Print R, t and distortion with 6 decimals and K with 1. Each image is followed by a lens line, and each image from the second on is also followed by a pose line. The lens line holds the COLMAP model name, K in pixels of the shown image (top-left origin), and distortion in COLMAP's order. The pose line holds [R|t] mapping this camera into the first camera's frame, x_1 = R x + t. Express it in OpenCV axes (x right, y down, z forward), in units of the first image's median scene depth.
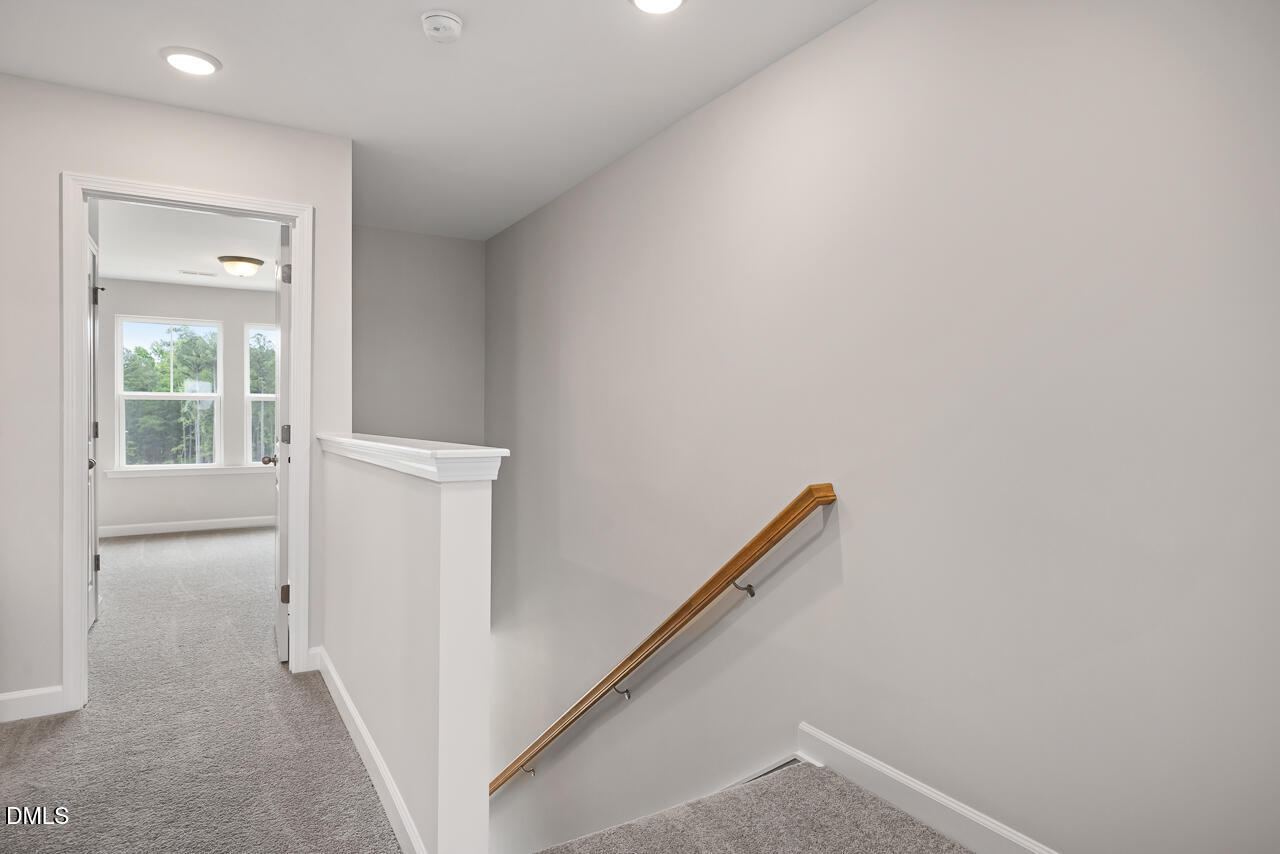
lens RADIAL K [[751.7, 0, 645.0], [0, 751.7, 420.1], [0, 0, 1]] dist [0.001518, -0.001898]
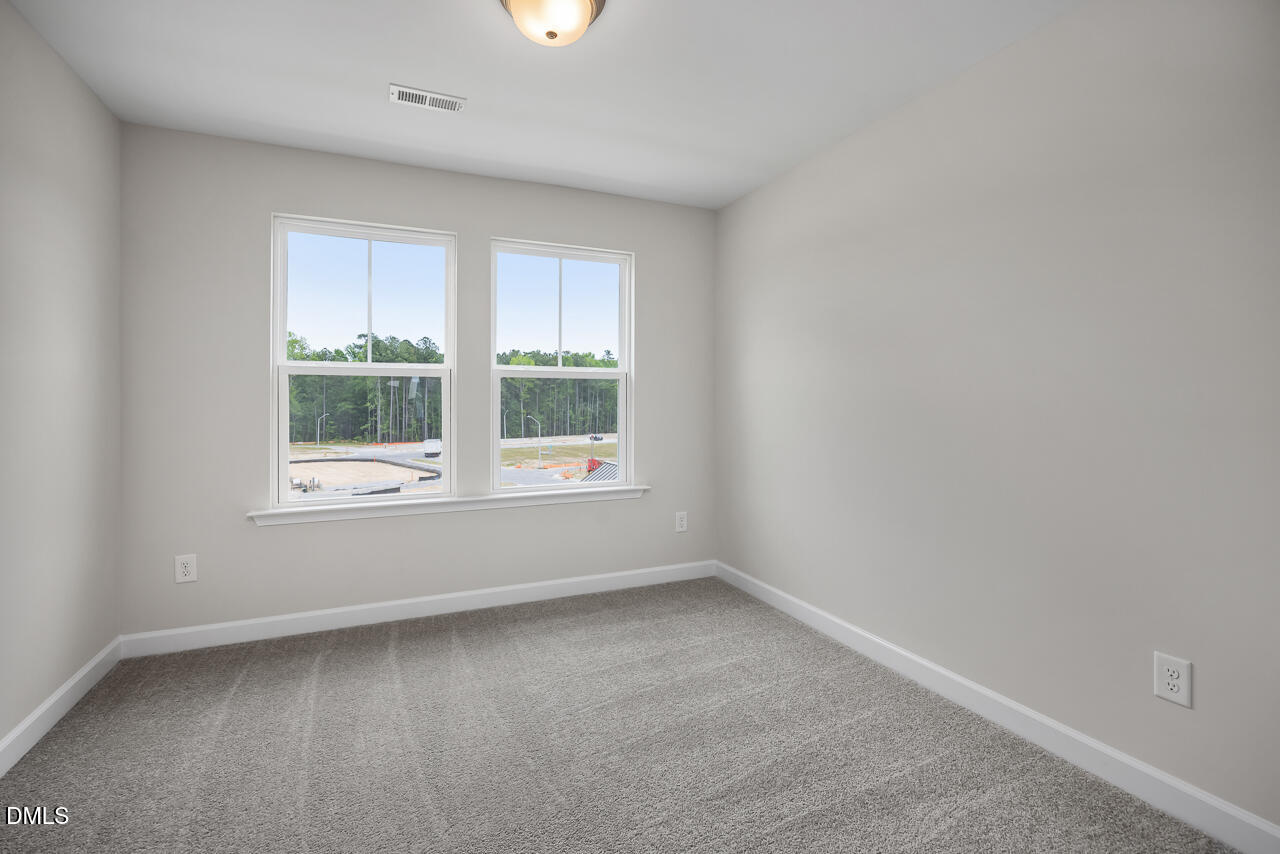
lens RADIAL K [[545.1, 0, 616.9], [0, 545.1, 406.0], [0, 0, 1]] dist [-0.001575, 0.000146]
pose [[0.992833, 0.001662, -0.119496, -0.076086], [-0.002089, 0.999992, -0.003450, 0.003647], [0.119489, 0.003675, 0.992829, 0.116192]]
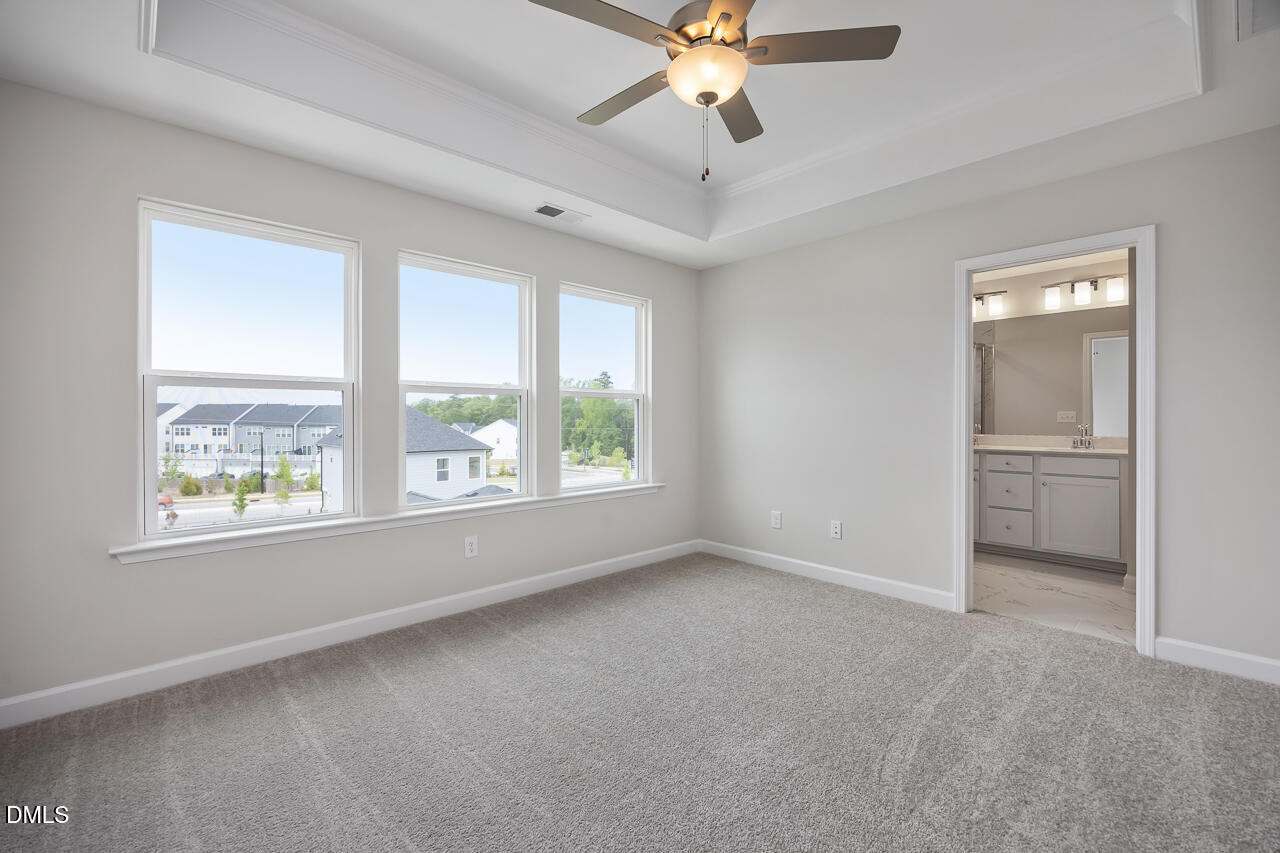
lens RADIAL K [[555.6, 0, 634.7], [0, 555.6, 427.1], [0, 0, 1]] dist [-0.000428, -0.000319]
pose [[0.970059, -0.005304, 0.242811, -2.863244], [0.003625, 0.999966, 0.007358, 0.009616], [-0.242842, -0.006257, 0.970046, -1.469061]]
